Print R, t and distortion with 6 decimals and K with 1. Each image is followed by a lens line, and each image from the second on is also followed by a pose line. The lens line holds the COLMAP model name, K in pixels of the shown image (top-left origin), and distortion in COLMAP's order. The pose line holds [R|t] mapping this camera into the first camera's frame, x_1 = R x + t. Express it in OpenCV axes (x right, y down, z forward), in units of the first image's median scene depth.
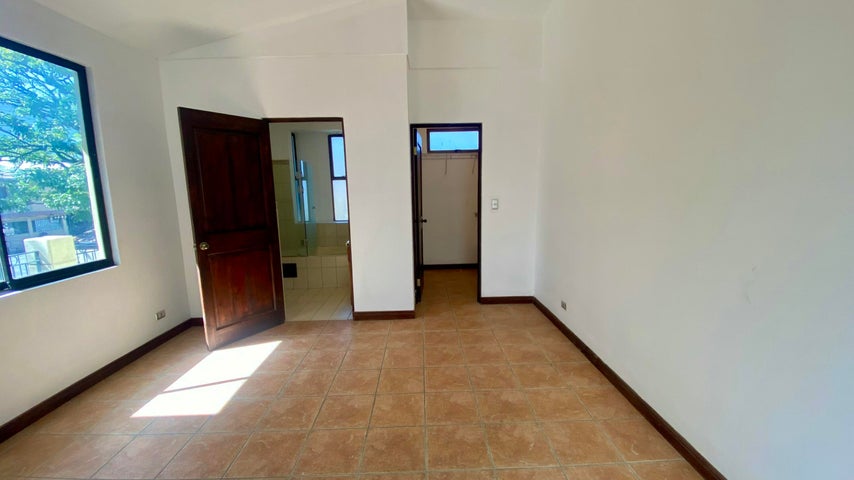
lens RADIAL K [[347.7, 0, 427.3], [0, 347.7, 240.9], [0, 0, 1]] dist [-0.021979, -0.000710]
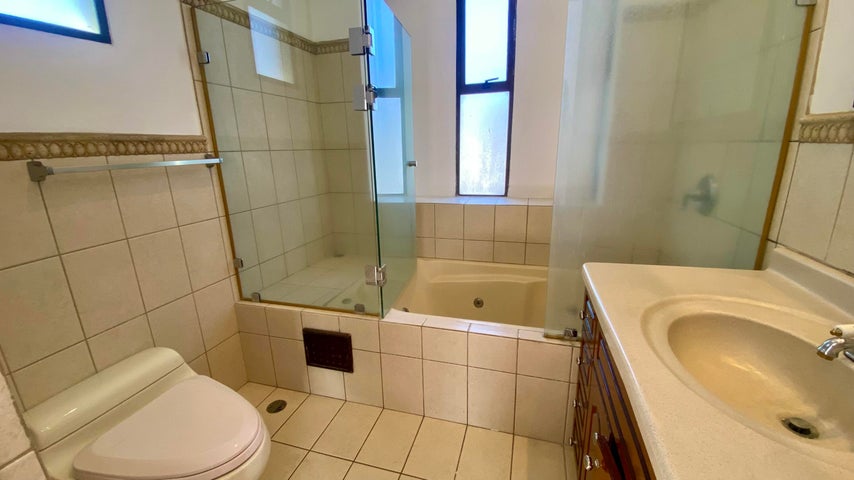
lens RADIAL K [[347.7, 0, 427.6], [0, 347.7, 237.7], [0, 0, 1]] dist [-0.021979, -0.000710]
pose [[0.951529, 0.073989, -0.298526, -0.186267], [-0.037867, 0.991430, 0.125027, -0.069103], [0.305219, -0.107663, 0.946177, 0.627879]]
